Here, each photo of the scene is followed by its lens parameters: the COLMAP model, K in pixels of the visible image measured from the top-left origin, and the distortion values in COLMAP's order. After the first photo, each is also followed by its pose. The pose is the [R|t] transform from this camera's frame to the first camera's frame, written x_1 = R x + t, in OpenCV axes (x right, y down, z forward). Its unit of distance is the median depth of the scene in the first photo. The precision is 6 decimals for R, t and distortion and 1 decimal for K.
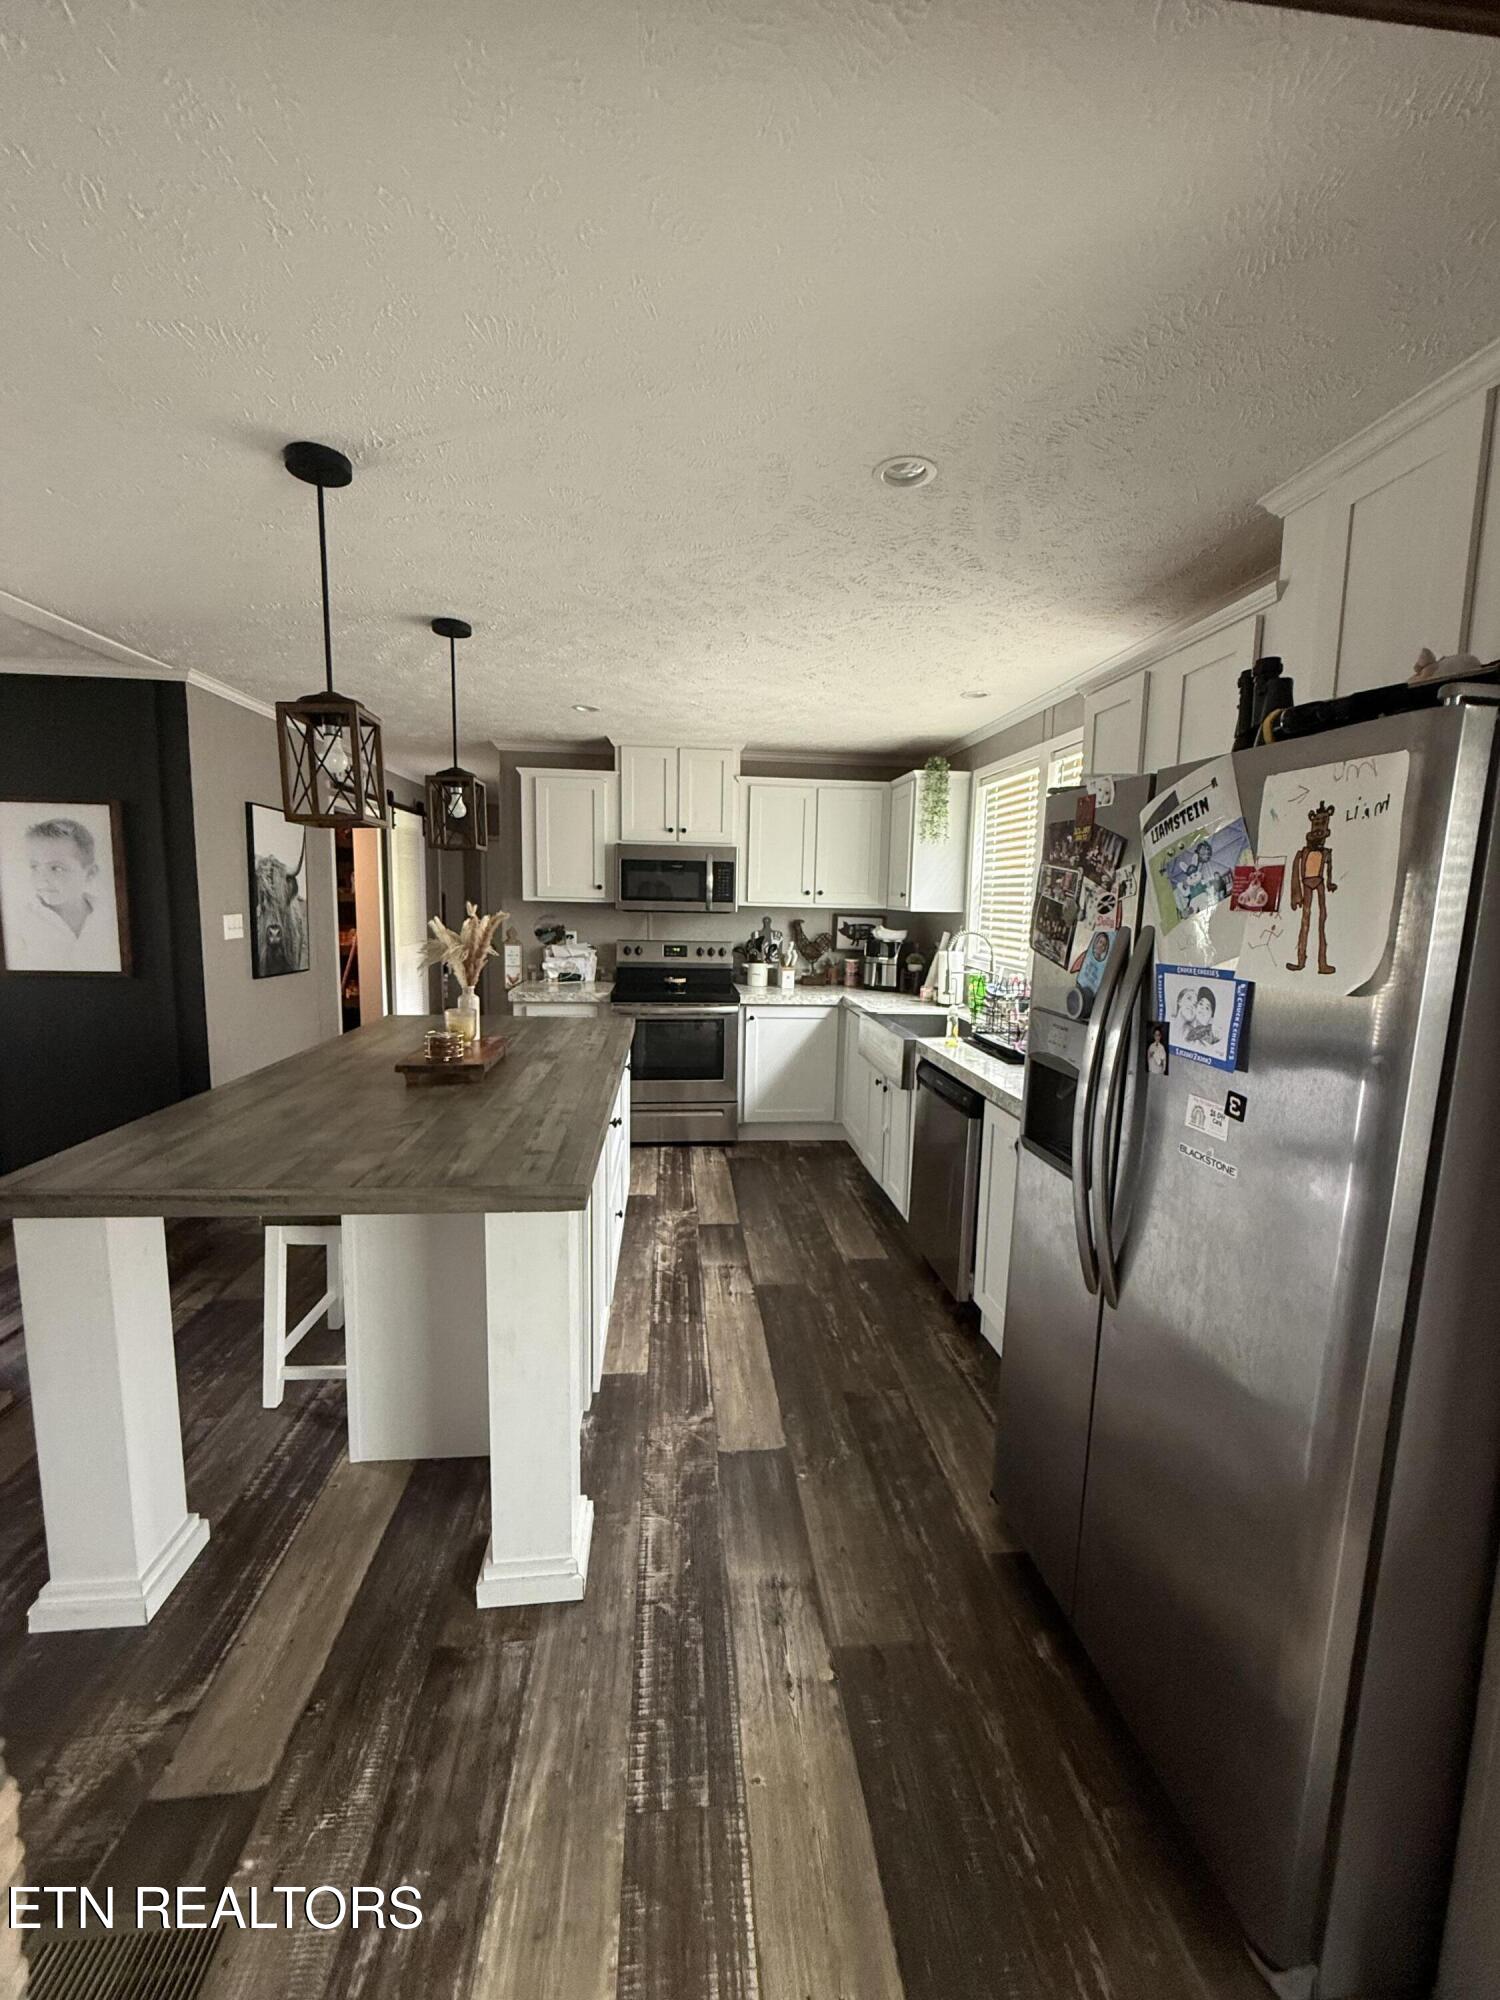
lens RADIAL K [[801.3, 0, 748.2], [0, 801.3, 988.7], [0, 0, 1]] dist [0.003842, -0.000389]
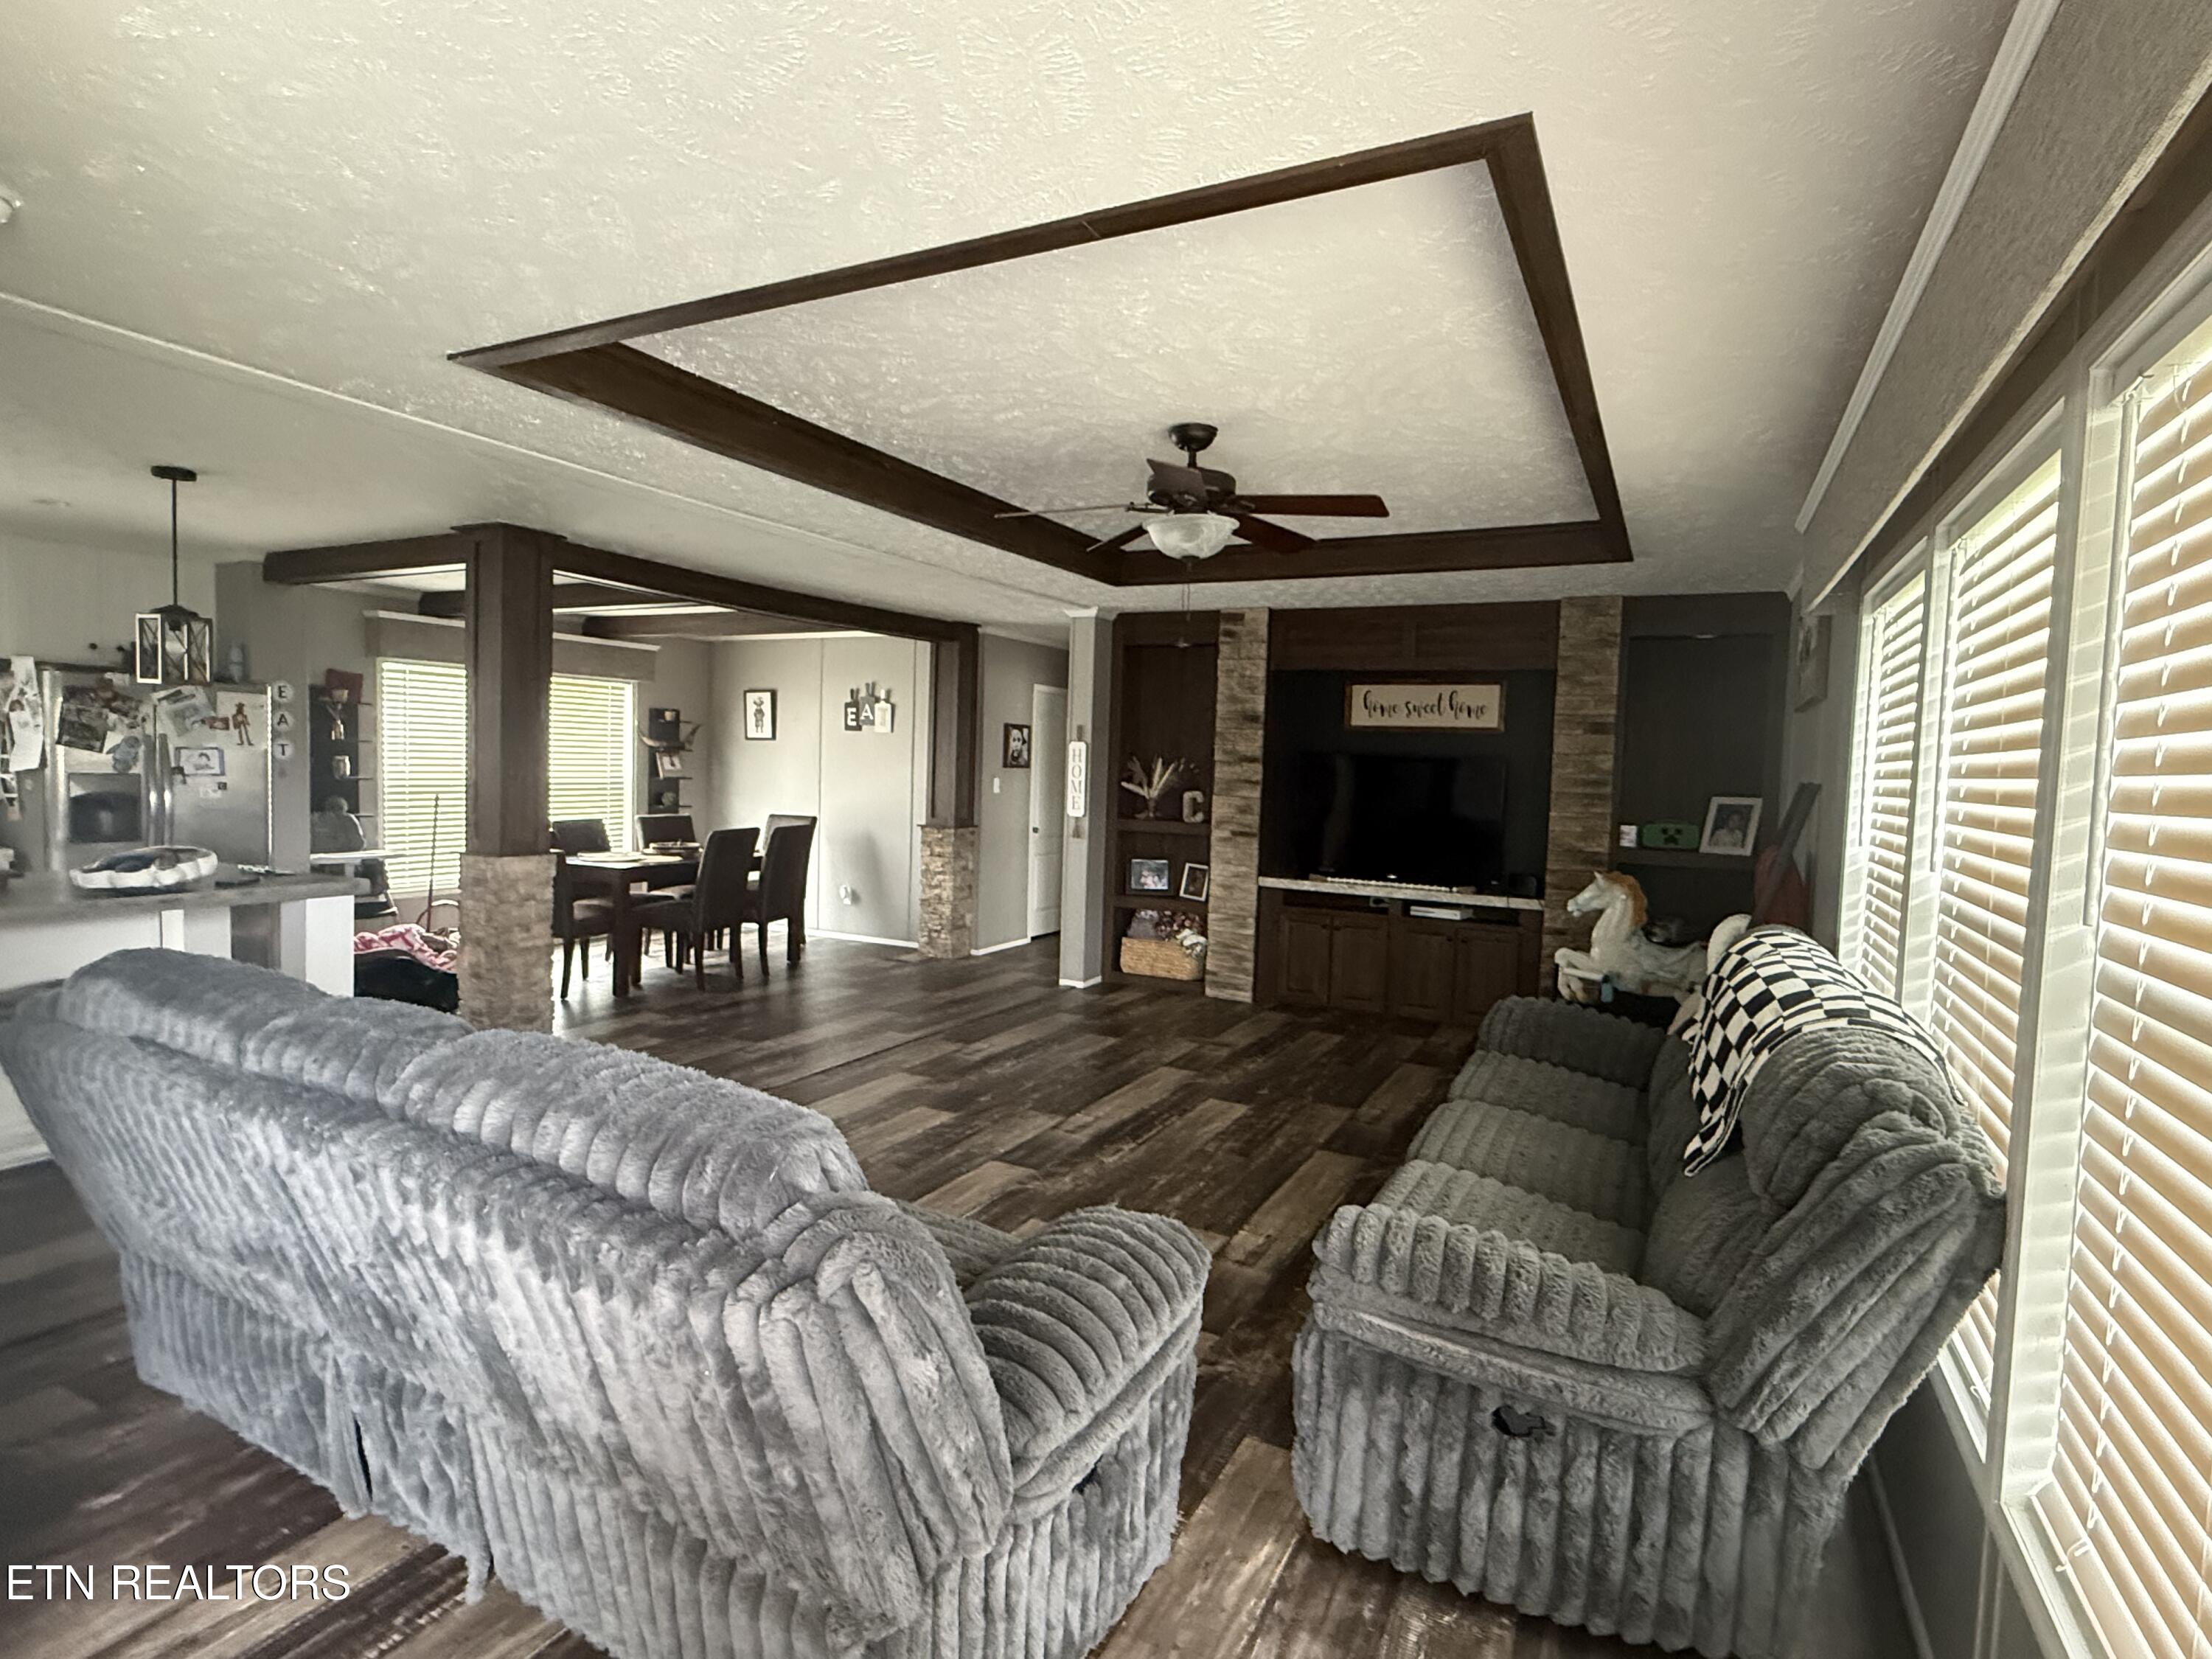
lens RADIAL K [[1116.3, 0, 1115.0], [0, 1116.3, 830.9], [0, 0, 1]] dist [-0.004063, -0.001826]
pose [[-0.846952, -0.078161, 0.525892, -3.854481], [0.011607, 0.986181, 0.165265, -0.304659], [-0.531542, 0.146076, -0.834341, 2.214351]]
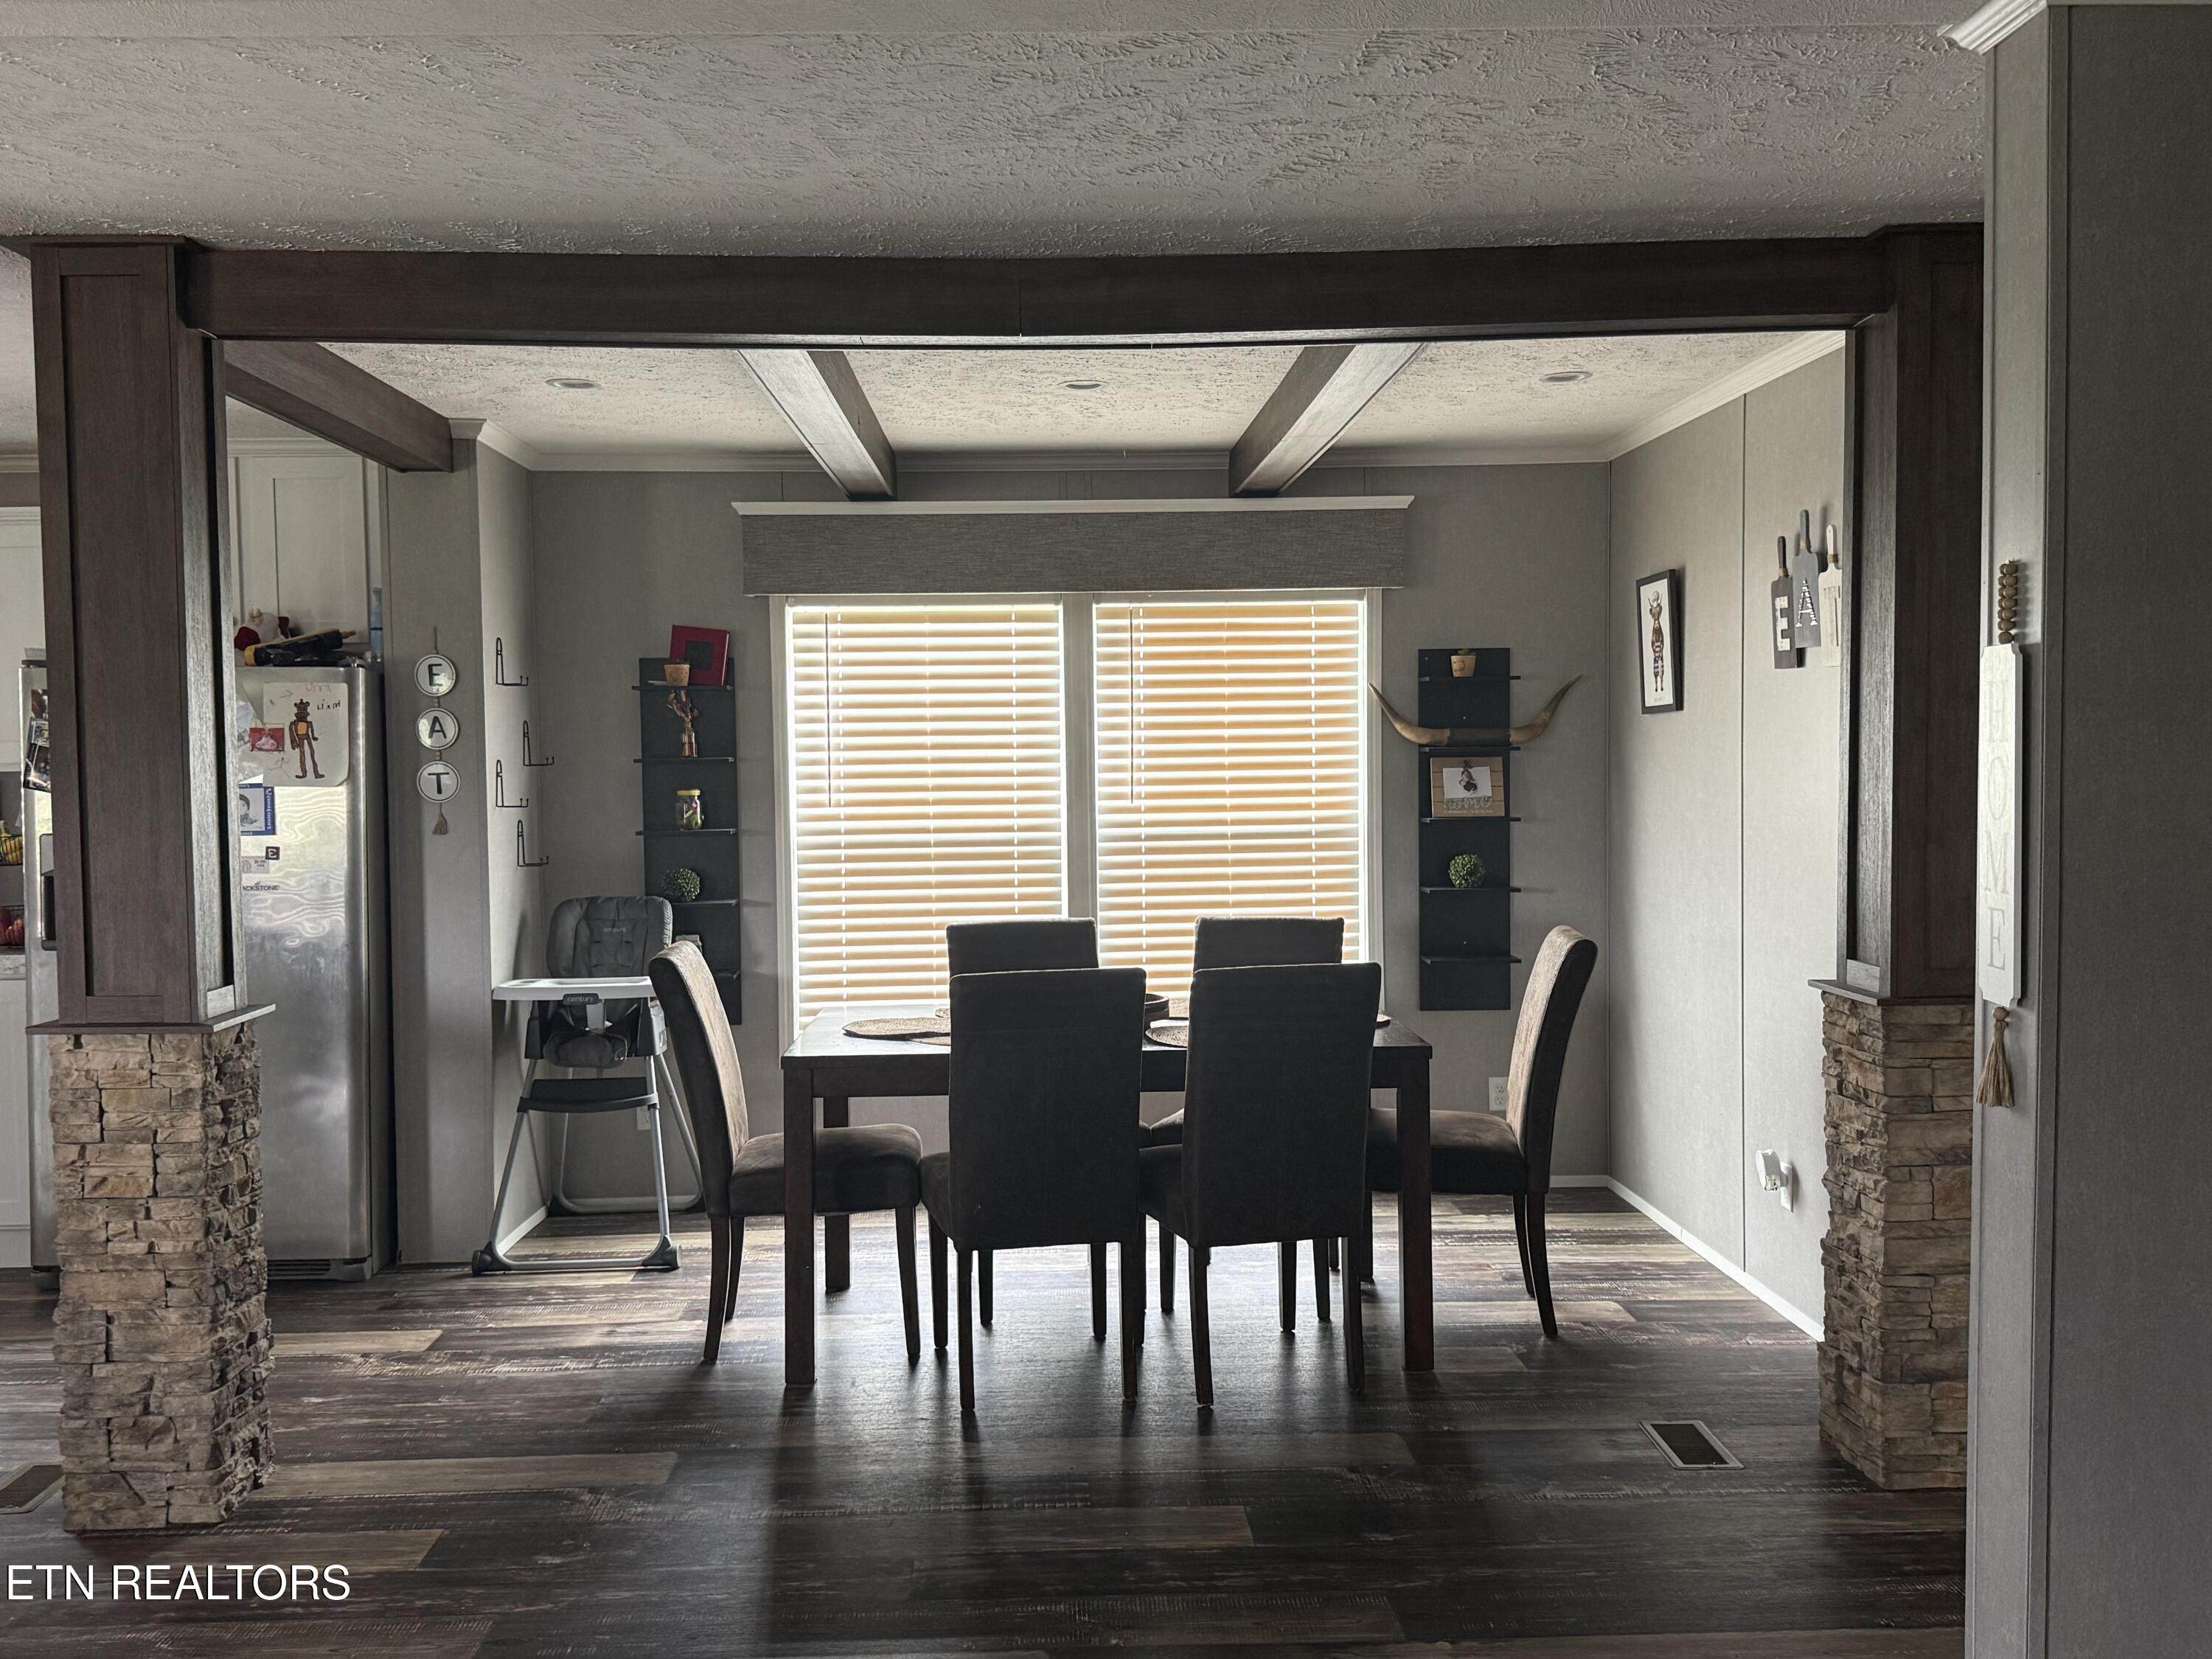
lens RADIAL K [[2015.7, 0, 1168.6], [0, 2015.7, 826.9], [0, 0, 1]] dist [-0.006356, 0.000000]
pose [[0.034312, -0.056664, 0.997804, -3.037542], [0.123366, 0.990996, 0.052035, 0.073548], [-0.991768, 0.121309, 0.040993, -0.980122]]
